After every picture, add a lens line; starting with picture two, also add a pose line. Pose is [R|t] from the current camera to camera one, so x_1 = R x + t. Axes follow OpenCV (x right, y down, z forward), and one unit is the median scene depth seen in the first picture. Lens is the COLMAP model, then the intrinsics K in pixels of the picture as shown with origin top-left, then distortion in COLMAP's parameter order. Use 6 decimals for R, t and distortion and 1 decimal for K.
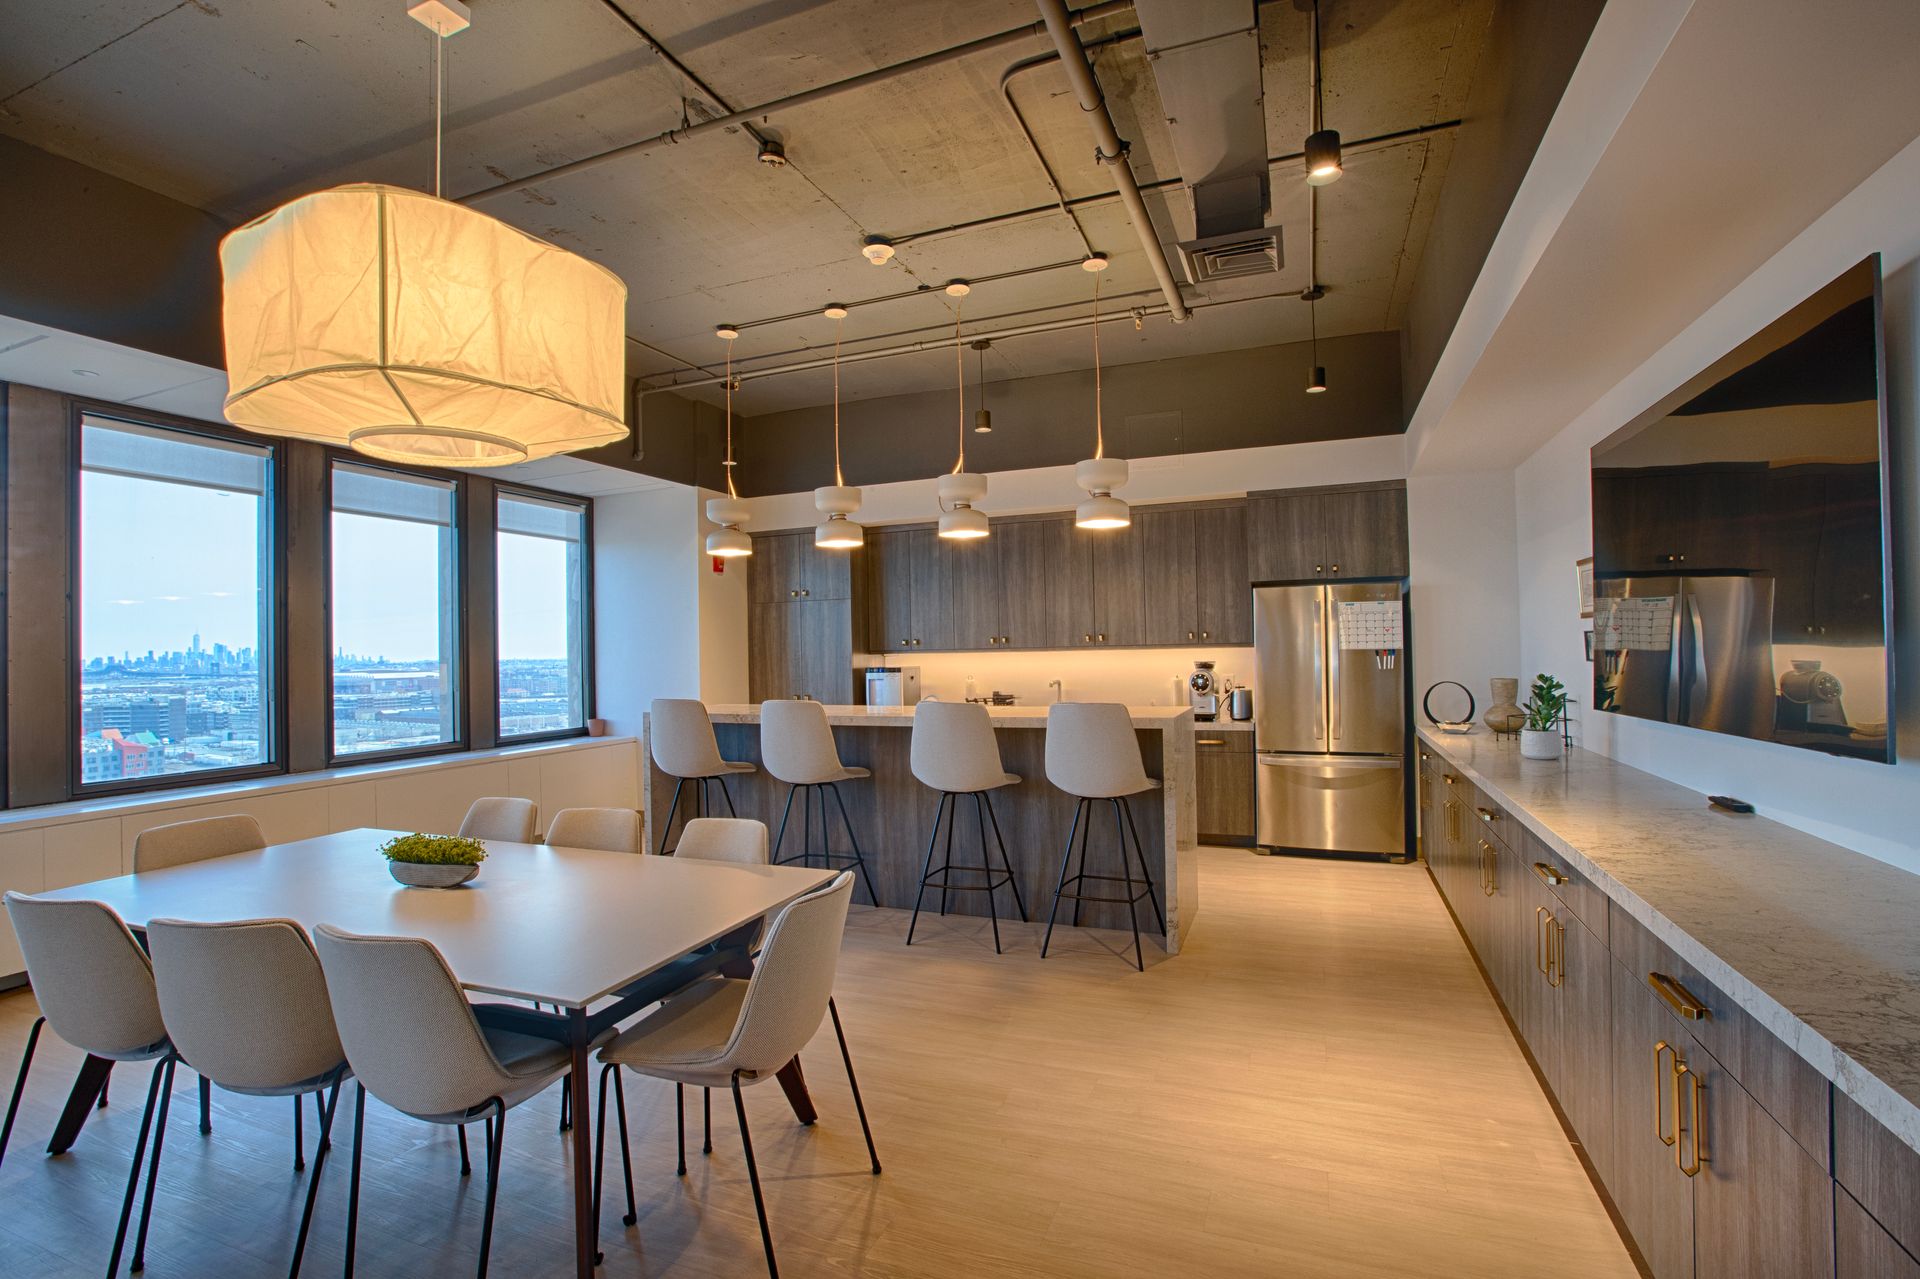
lens RADIAL K [[877.4, 0, 961.6], [0, 877.4, 635.0], [0, 0, 1]] dist [-0.054261, 0.019649]
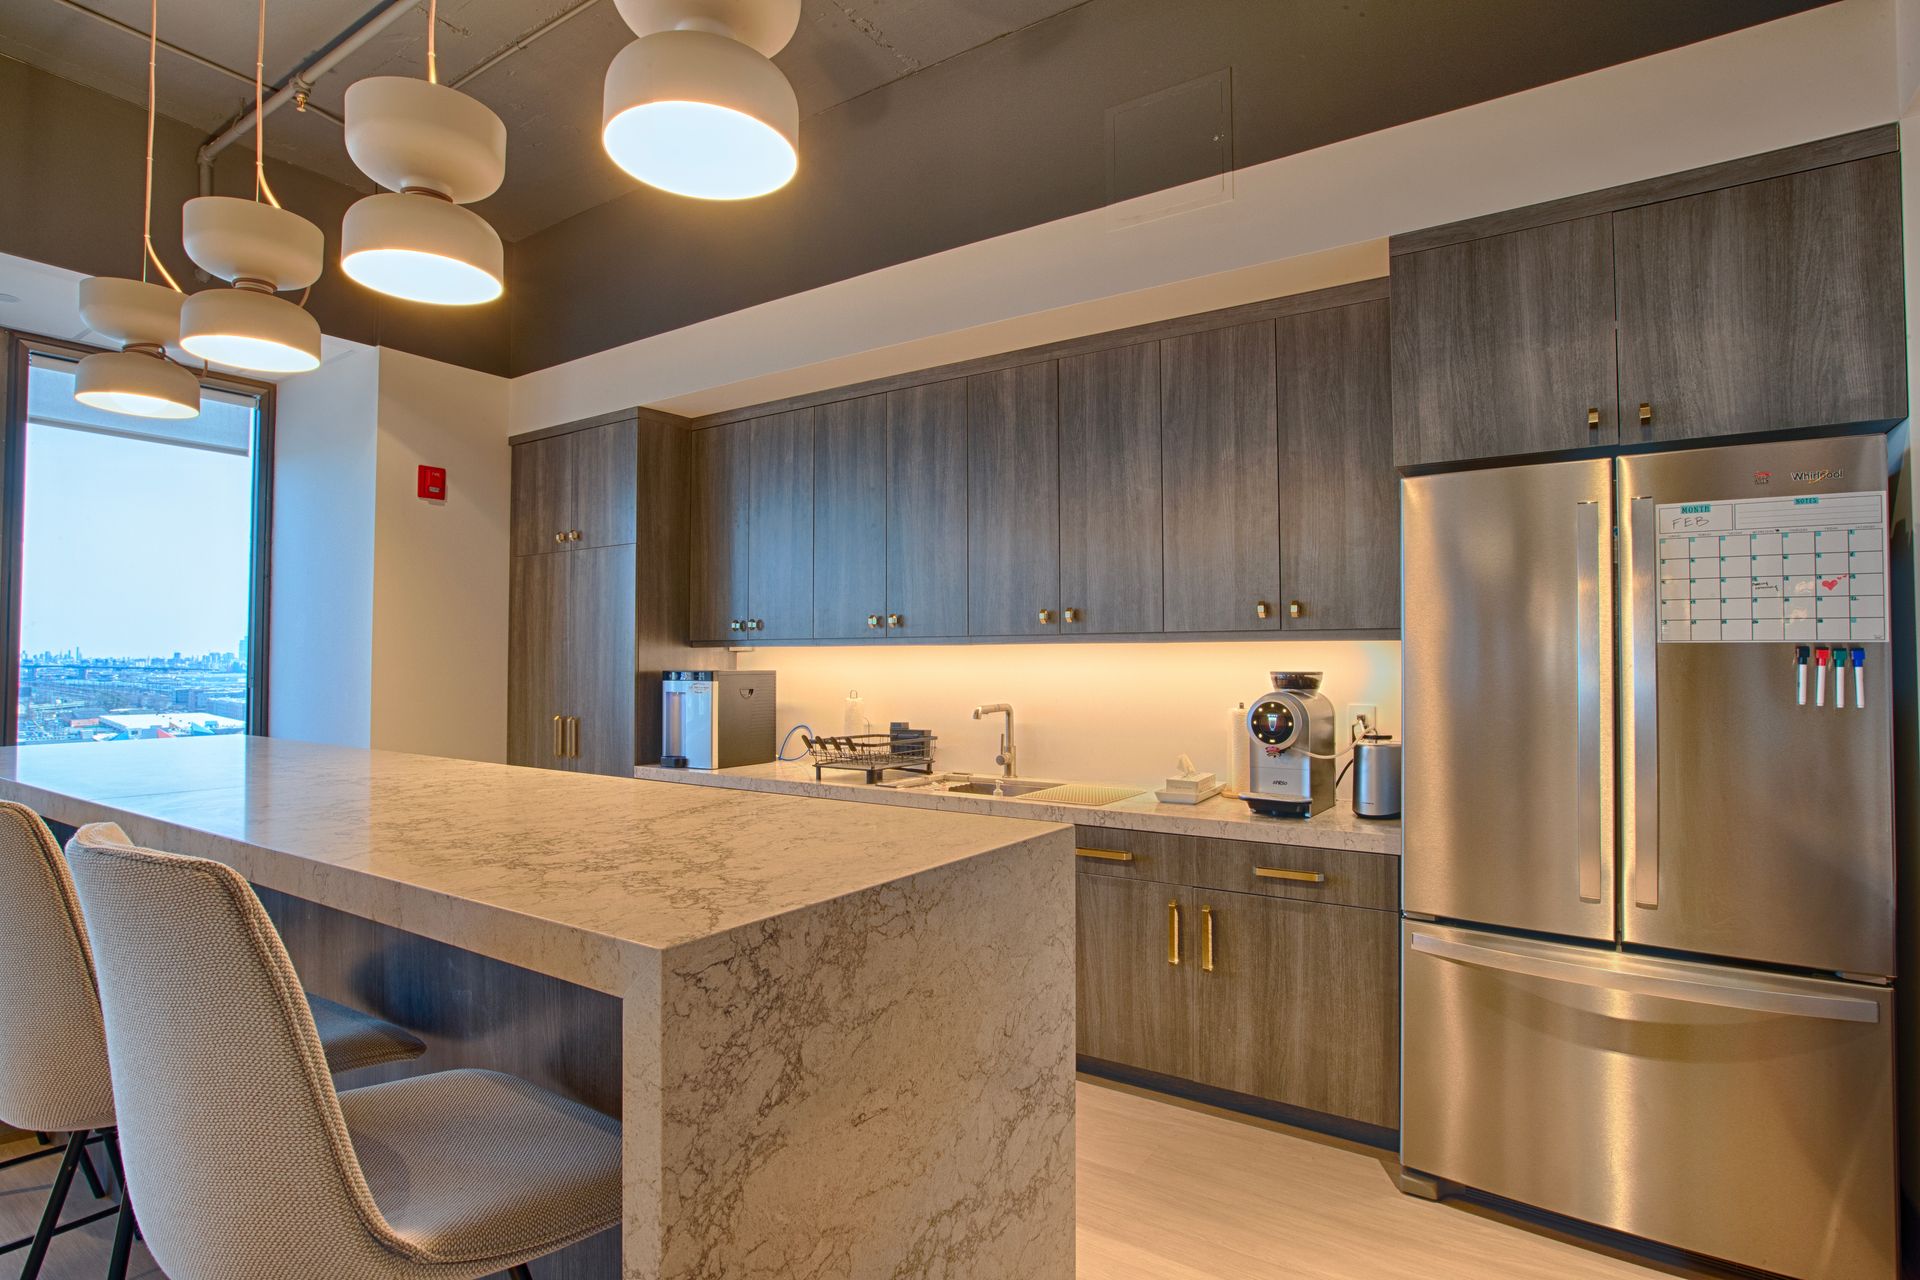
lens RADIAL K [[973.7, 0, 953.7], [0, 973.7, 633.5], [0, 0, 1]] dist [-0.053453, 0.031806]
pose [[0.977956, 0.014788, -0.208288, 0.239176], [-0.016840, 0.999826, -0.008081, 0.020237], [0.208132, 0.011411, 0.978034, 0.568225]]
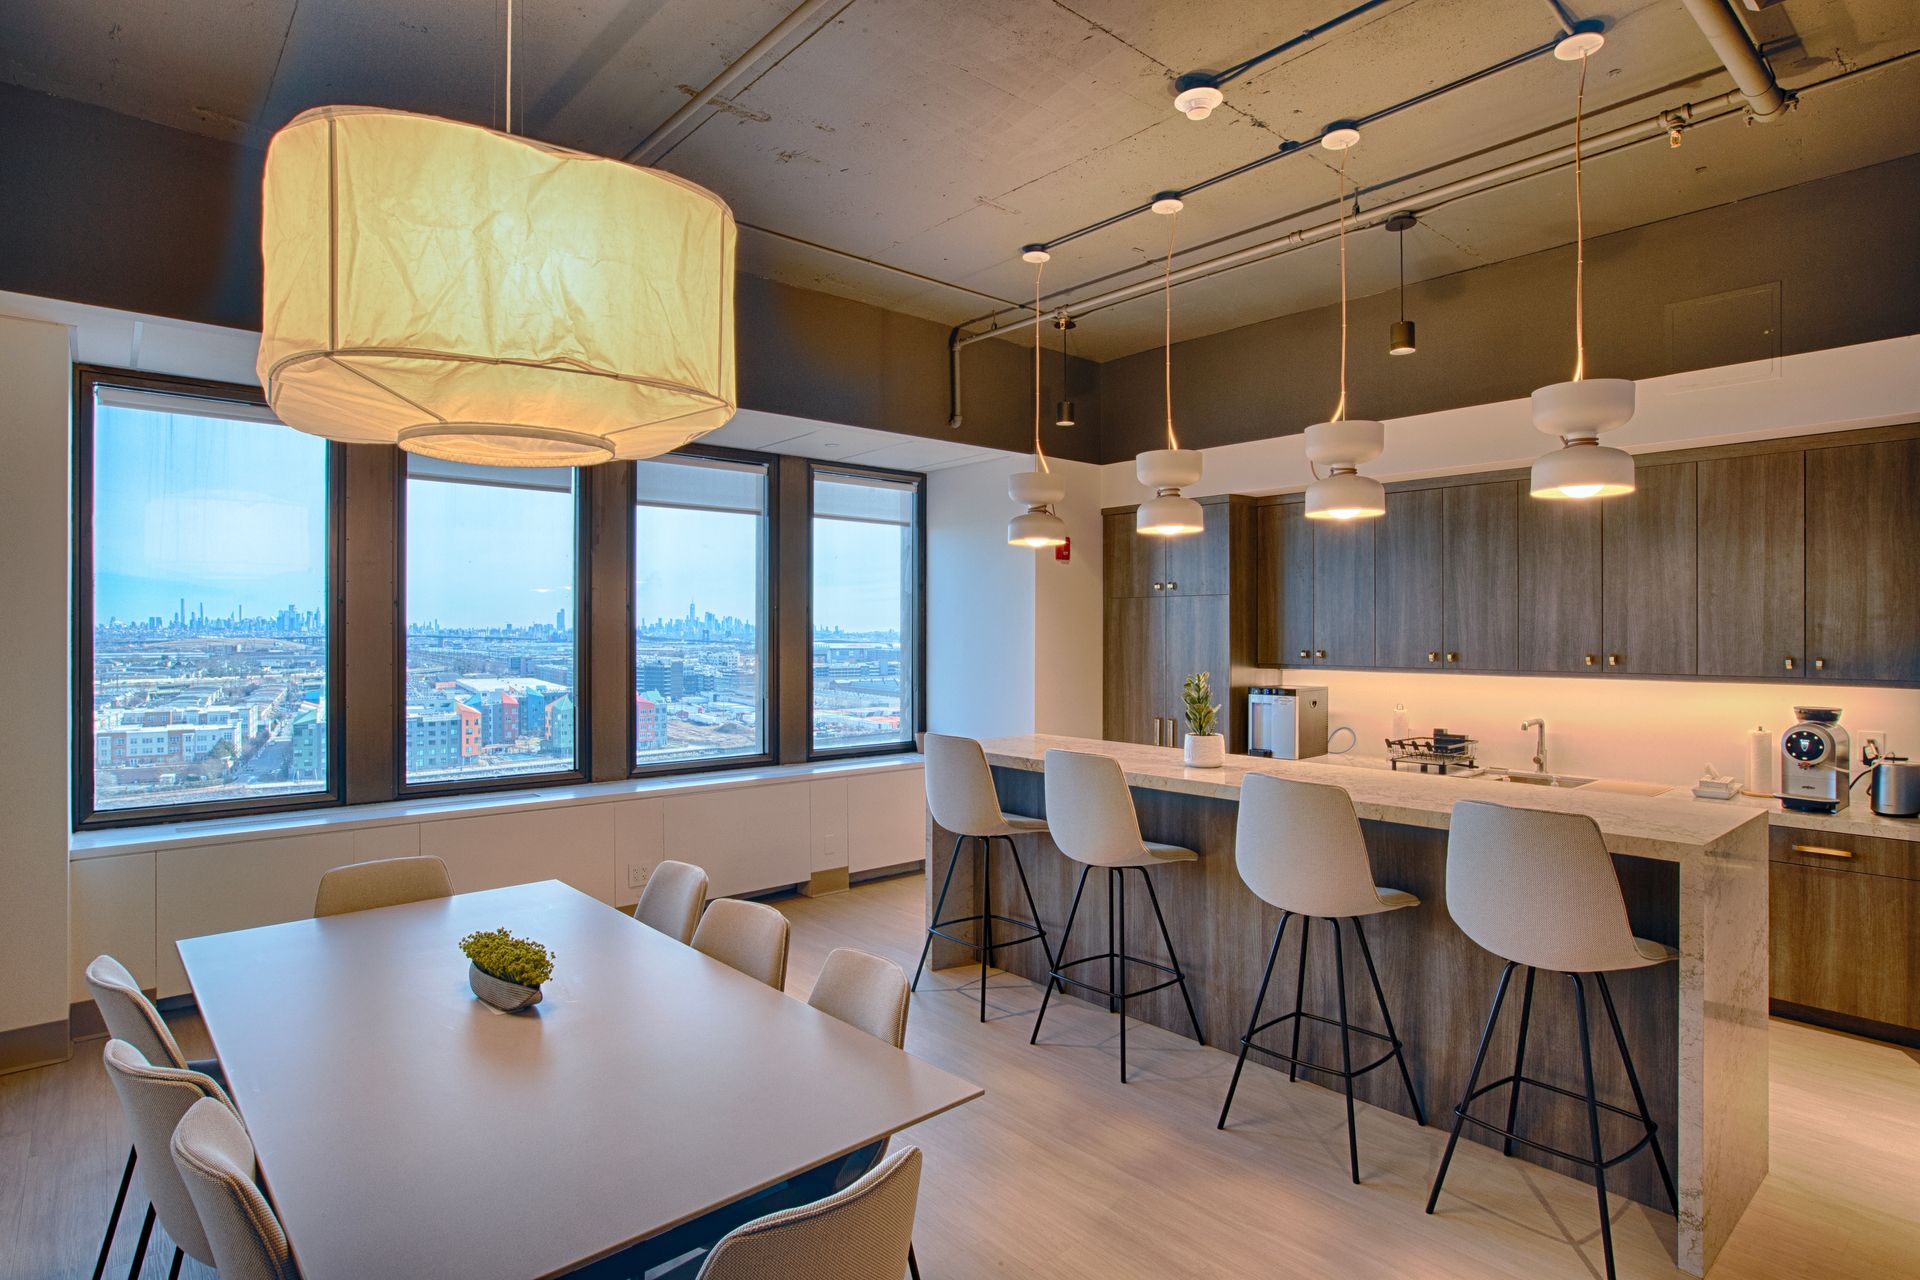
lens RADIAL K [[1007.8, 0, 961.0], [0, 1007.8, 633.1], [0, 0, 1]] dist [-0.045437, 0.030356]
pose [[0.891110, 0.022647, -0.453222, 0.073728], [-0.012462, 0.999599, 0.025446, -0.033671], [0.453616, -0.017027, 0.891034, 0.164440]]
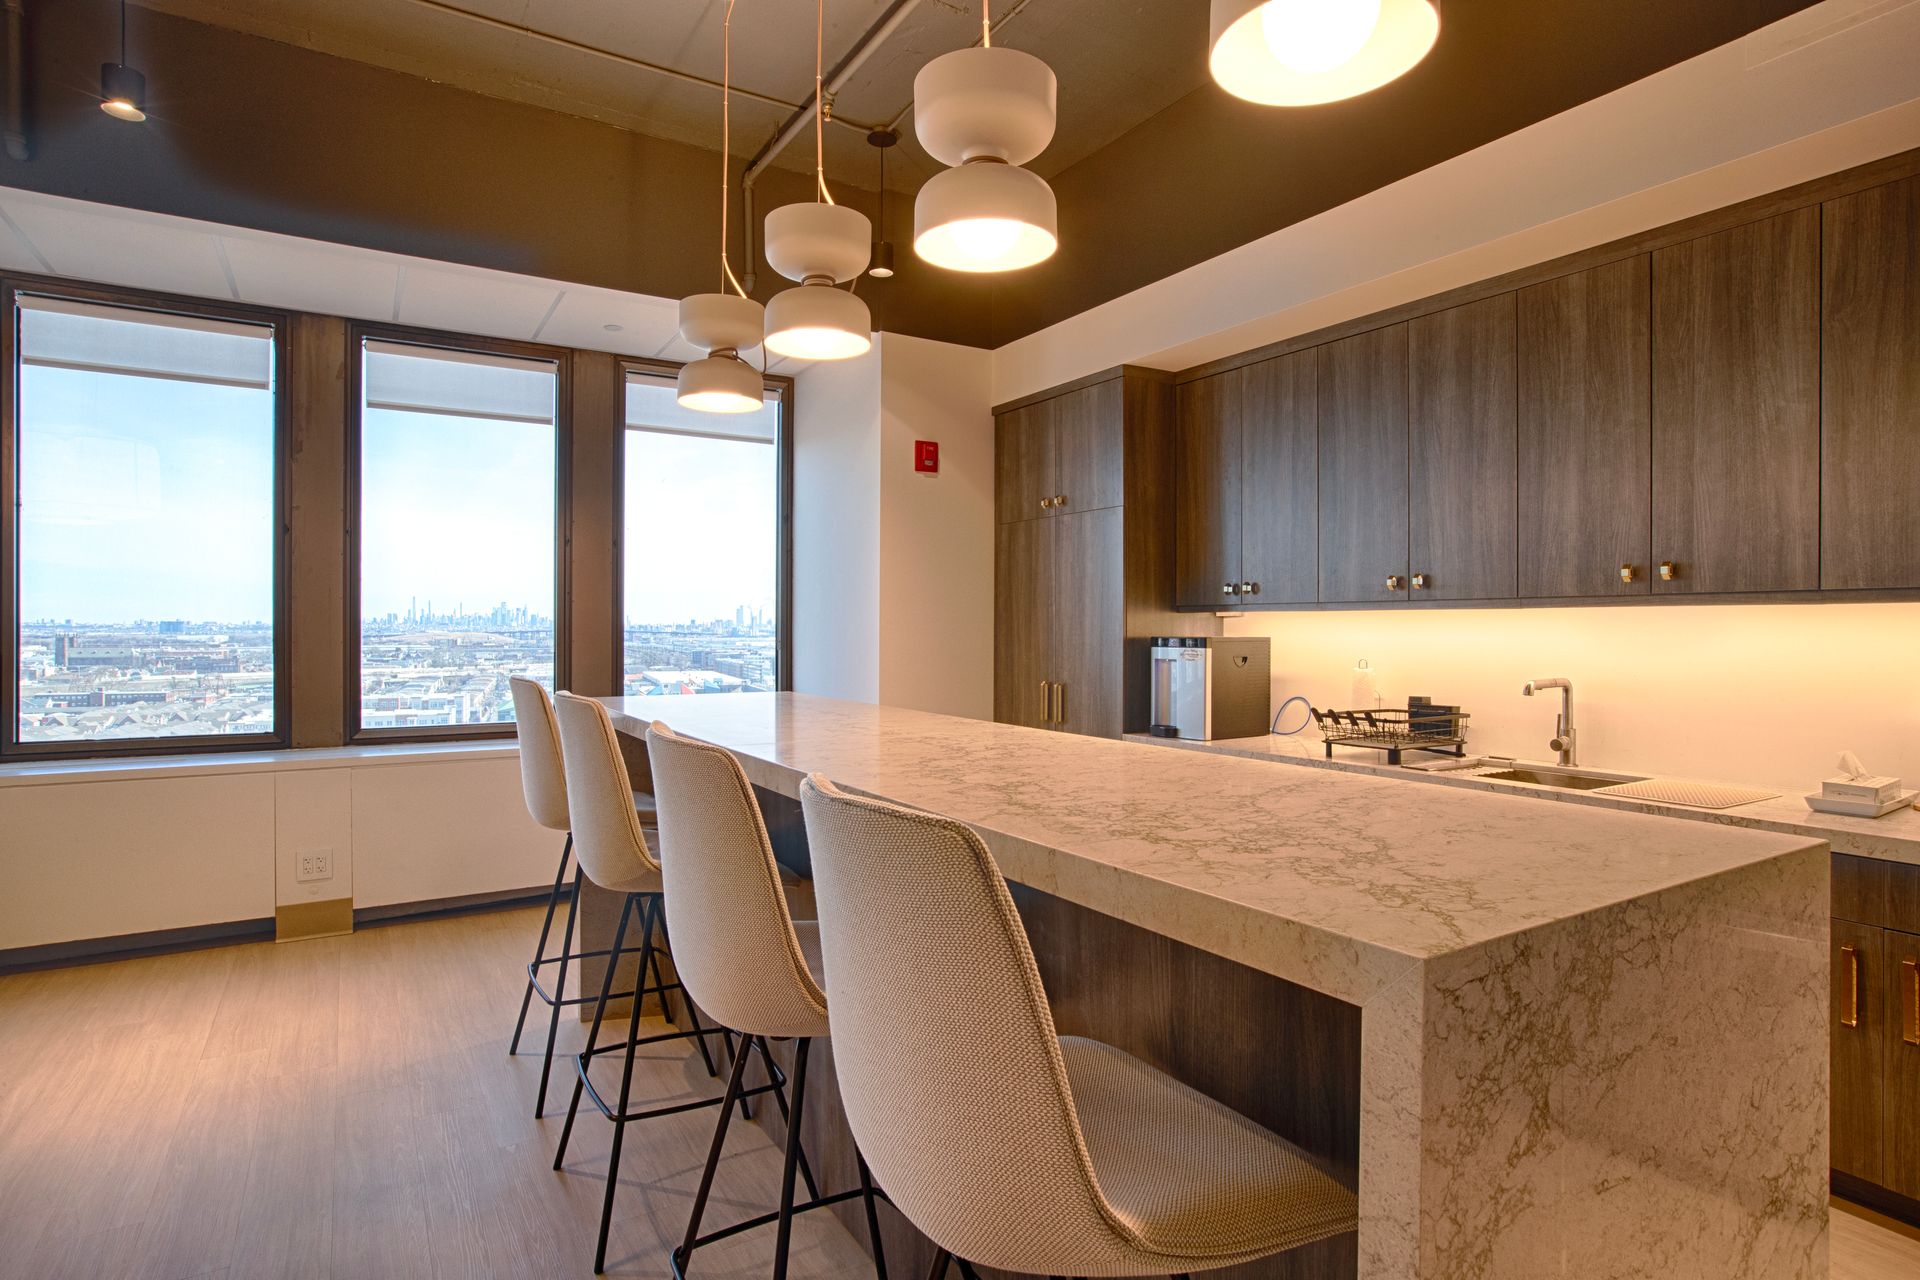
lens RADIAL K [[1006.3, 0, 953.6], [0, 1006.3, 631.2], [0, 0, 1]] dist [-0.058372, 0.036834]
pose [[0.802591, 0.025298, -0.595993, 0.192626], [-0.009673, 0.999521, 0.029399, 0.021956], [0.596451, -0.017830, 0.802451, 0.563709]]
